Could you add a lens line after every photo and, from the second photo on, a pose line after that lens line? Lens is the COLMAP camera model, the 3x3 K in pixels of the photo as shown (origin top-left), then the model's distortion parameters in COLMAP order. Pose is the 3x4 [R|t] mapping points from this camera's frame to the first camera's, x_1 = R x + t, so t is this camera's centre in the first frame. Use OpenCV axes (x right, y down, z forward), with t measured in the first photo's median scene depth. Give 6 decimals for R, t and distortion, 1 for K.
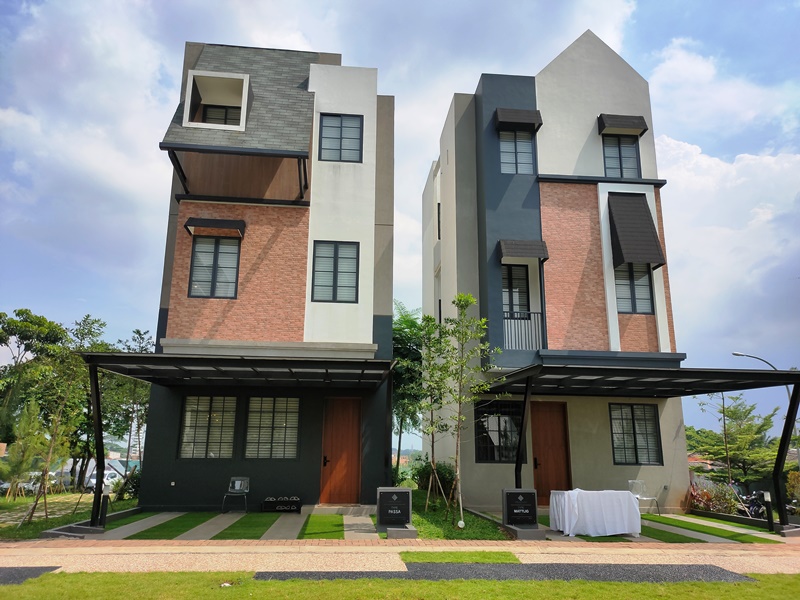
lens RADIAL K [[616.4, 0, 400.0], [0, 616.4, 300.0], [0, 0, 1]] dist [0.108453, -0.156676]
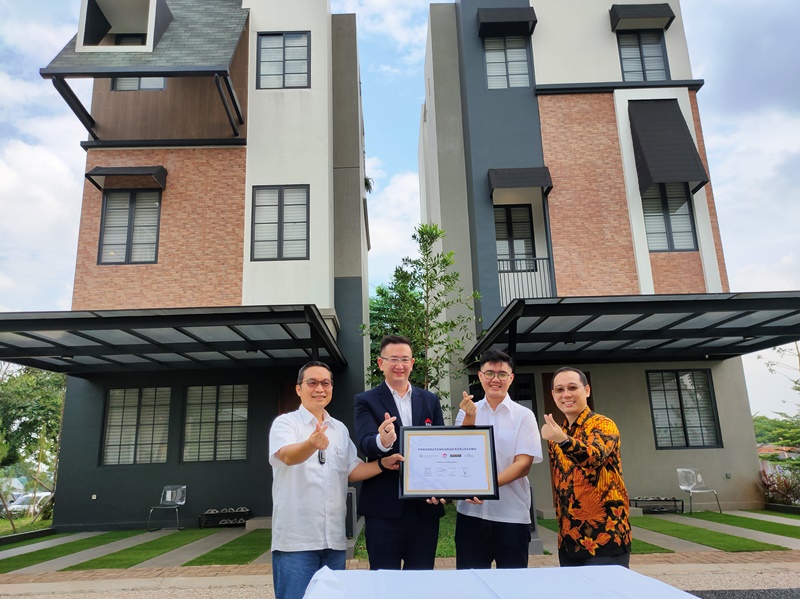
lens RADIAL K [[620.7, 0, 400.0], [0, 620.7, 299.5], [0, 0, 1]] dist [0.104464, -0.147690]
pose [[0.995007, -0.063250, -0.077208, 0.101100], [0.062511, 0.997973, -0.011962, 0.070084], [0.077808, 0.007076, 0.996943, 0.206099]]
